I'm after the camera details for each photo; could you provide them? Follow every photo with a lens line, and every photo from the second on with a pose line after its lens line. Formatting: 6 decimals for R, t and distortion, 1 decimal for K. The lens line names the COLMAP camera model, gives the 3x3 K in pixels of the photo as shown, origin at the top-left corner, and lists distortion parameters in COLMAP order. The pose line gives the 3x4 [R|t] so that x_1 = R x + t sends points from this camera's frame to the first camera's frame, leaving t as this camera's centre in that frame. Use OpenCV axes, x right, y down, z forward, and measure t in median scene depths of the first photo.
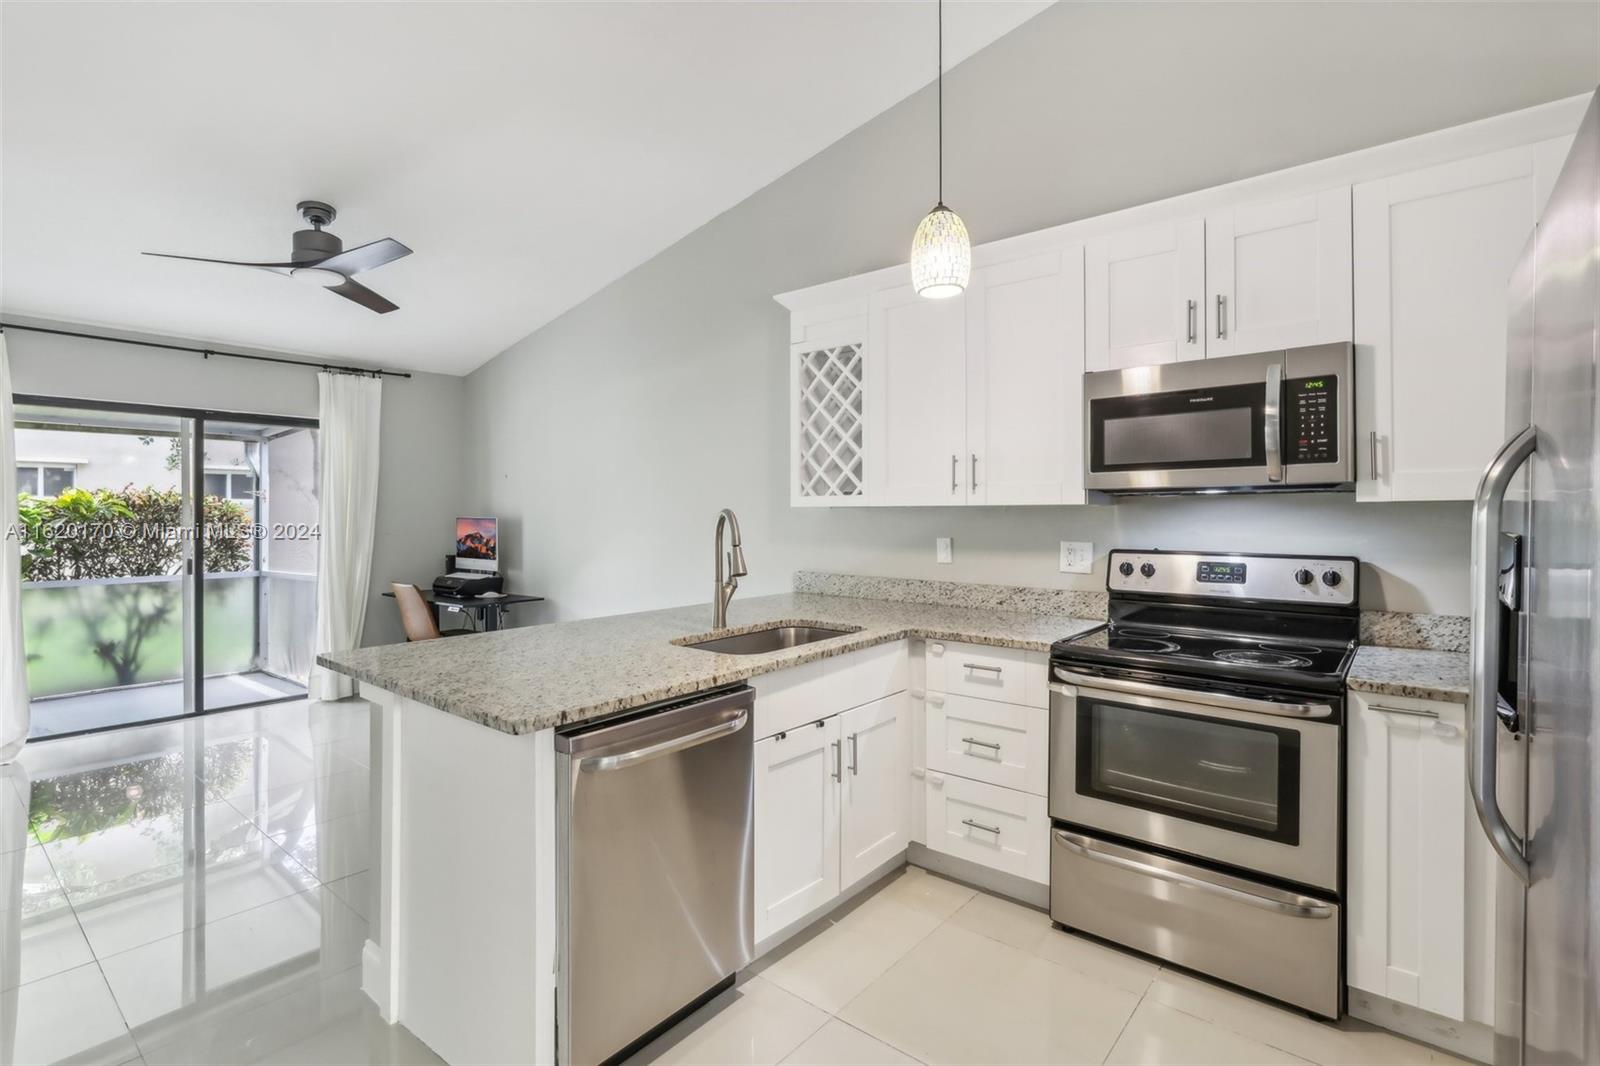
lens RADIAL K [[763.4, 0, 792.0], [0, 763.4, 511.3], [0, 0, 1]] dist [-0.009097, 0.005045]
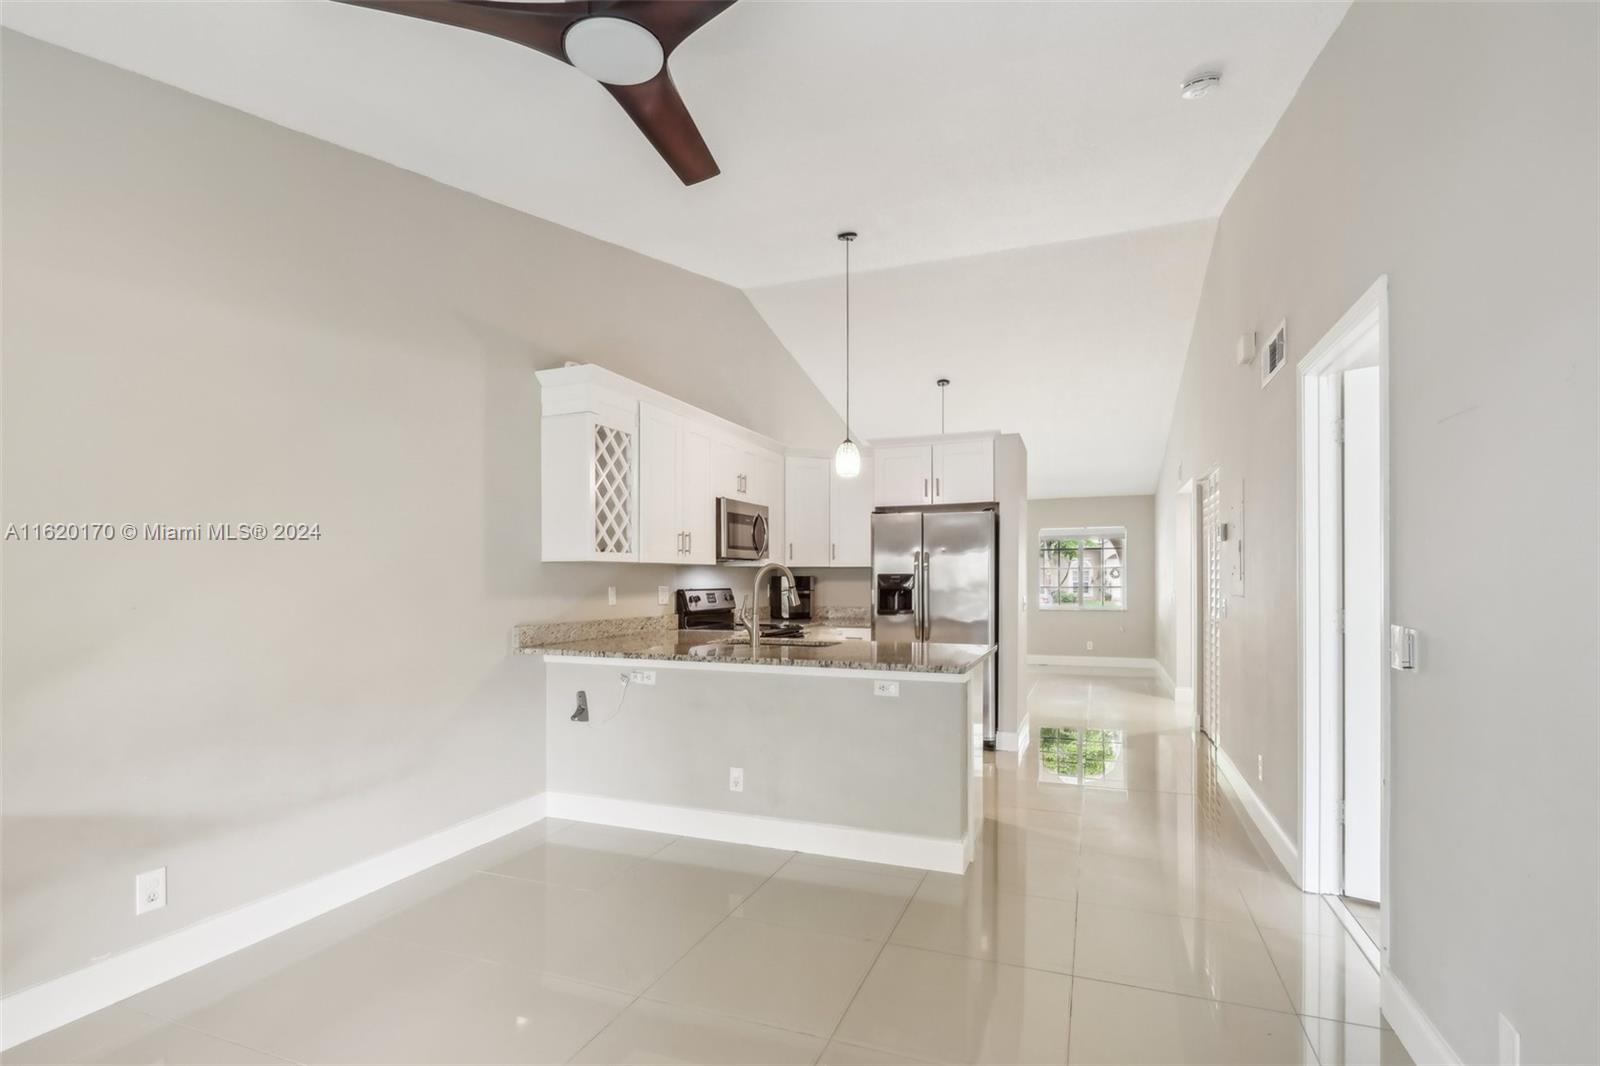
lens RADIAL K [[763.4, 0, 791.2], [0, 763.4, 586.1], [0, 0, 1]] dist [-0.009097, 0.005045]
pose [[-0.308852, -0.004774, 0.951098, -1.252010], [0.005226, 0.999964, 0.006716, 0.027601], [-0.951096, 0.007045, -0.308816, 1.179910]]
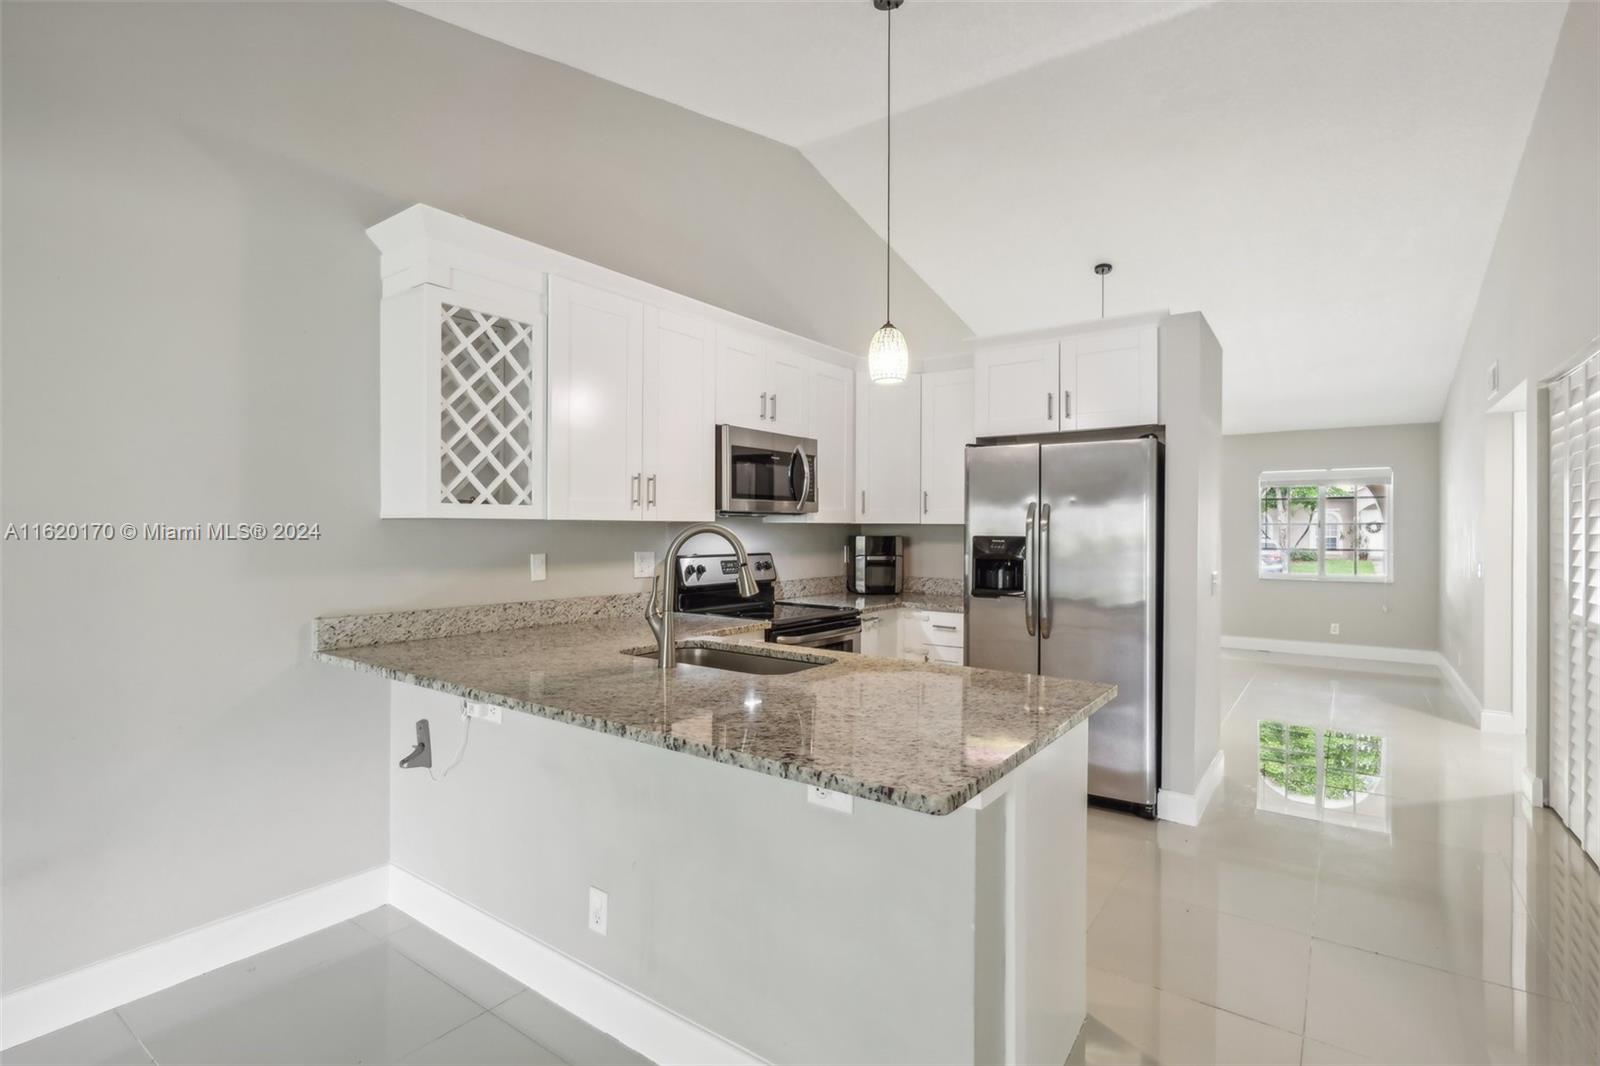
lens RADIAL K [[763.4, 0, 798.6], [0, 763.4, 532.5], [0, 0, 1]] dist [-0.009097, 0.005045]
pose [[-0.069204, -0.002382, 0.997600, -0.794020], [-0.003839, 0.999990, 0.002122, 0.005679], [-0.997595, -0.003683, -0.069213, 0.789311]]
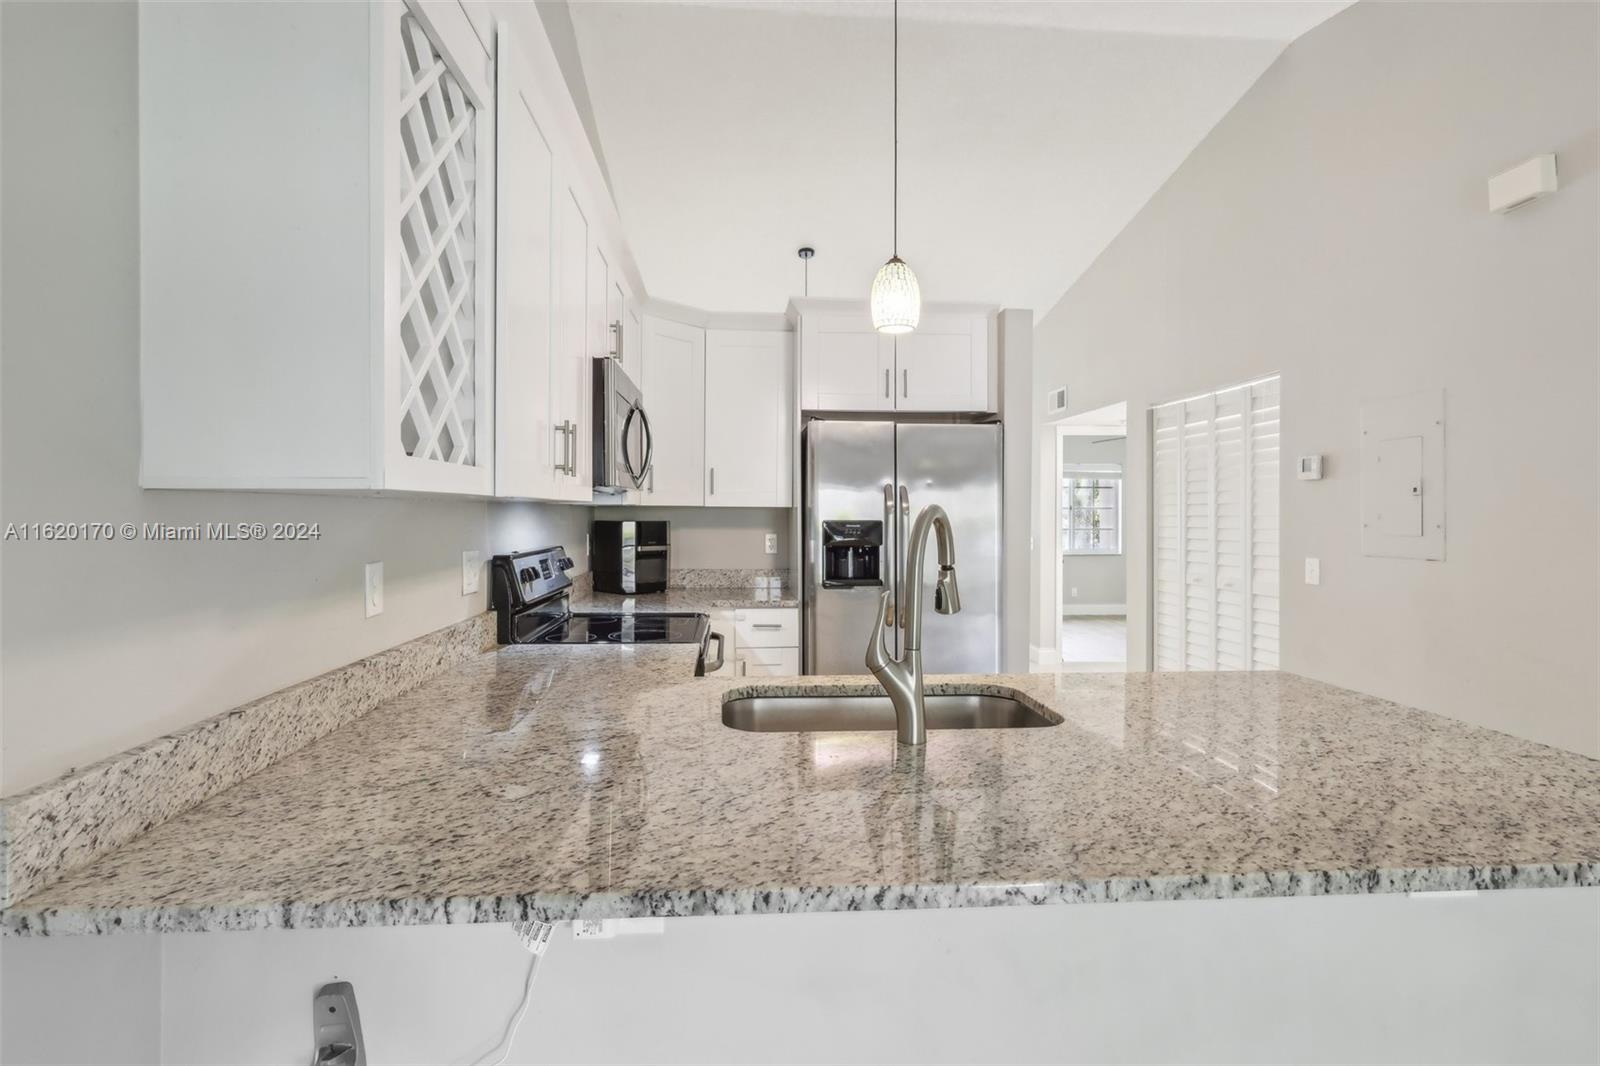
lens RADIAL K [[763.4, 0, 797.5], [0, 763.4, 513.5], [0, 0, 1]] dist [-0.009097, 0.005045]
pose [[-0.699116, -0.000392, 0.715008, -0.343793], [-0.001744, 0.999998, -0.001158, 0.004247], [-0.715006, -0.002057, -0.699115, 1.207729]]
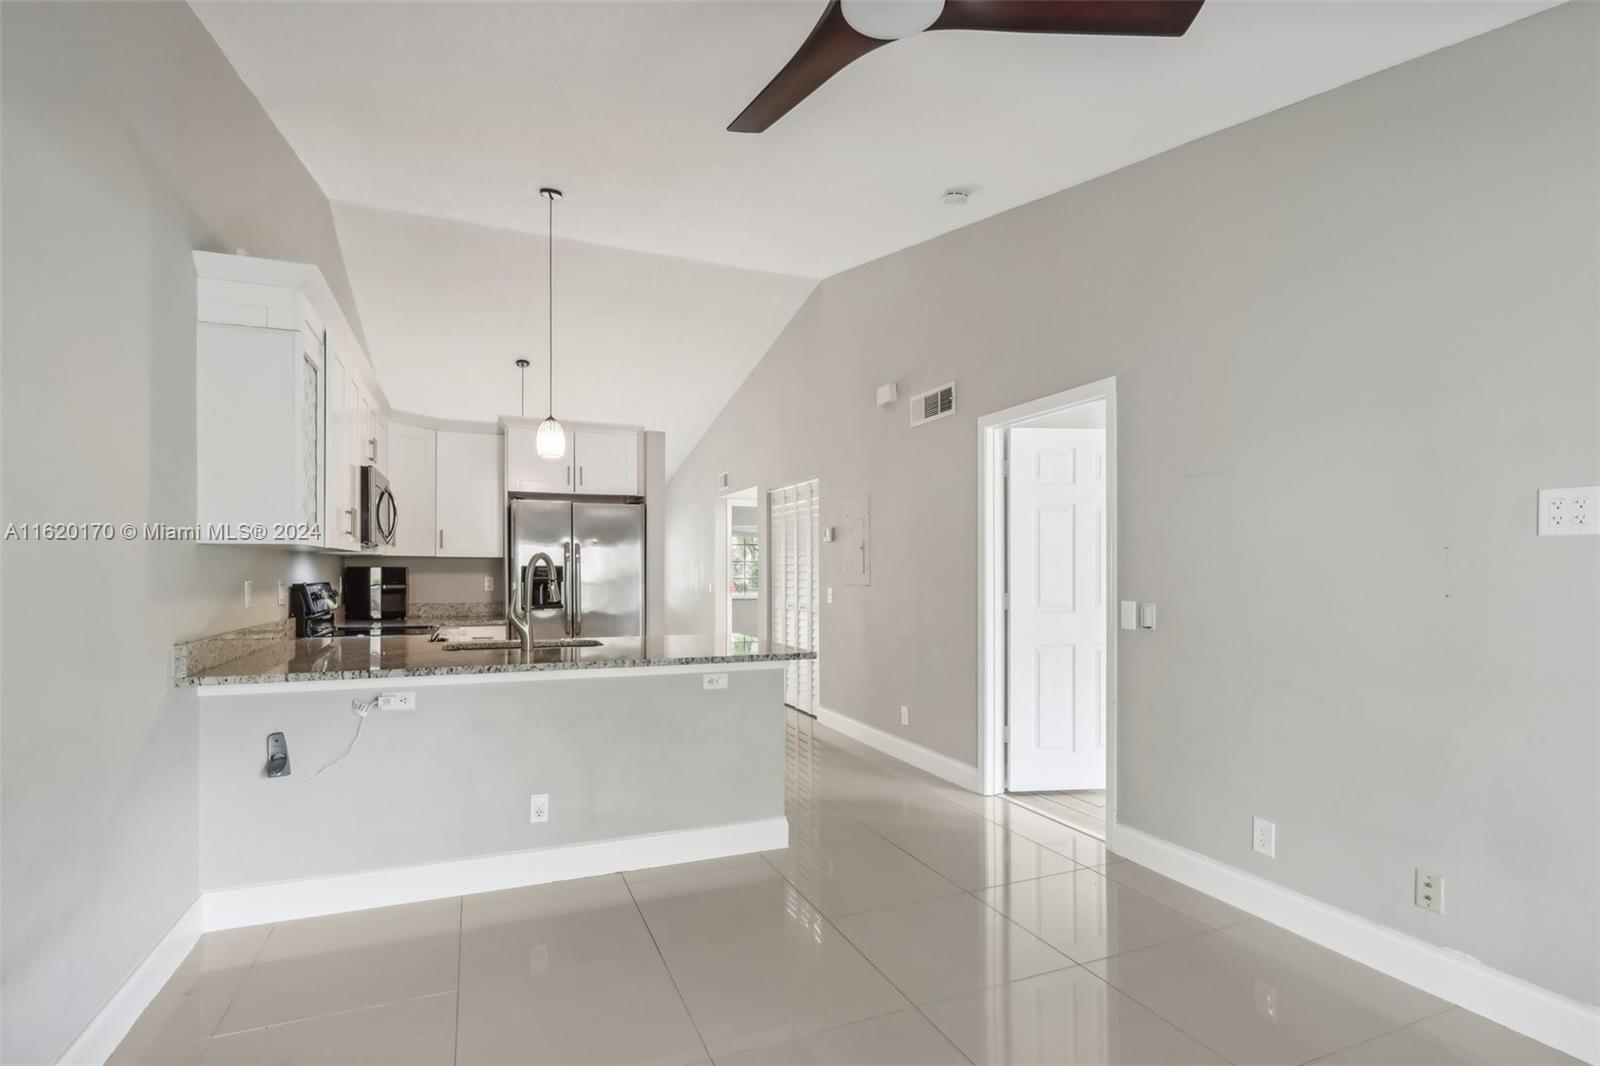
lens RADIAL K [[763.4, 0, 805.6], [0, 763.4, 567.8], [0, 0, 1]] dist [-0.009097, 0.005045]
pose [[-0.890726, 0.003095, 0.454530, -0.885665], [0.001421, 0.999991, -0.004025, 0.024601], [-0.454539, -0.002940, -0.890722, 1.608607]]
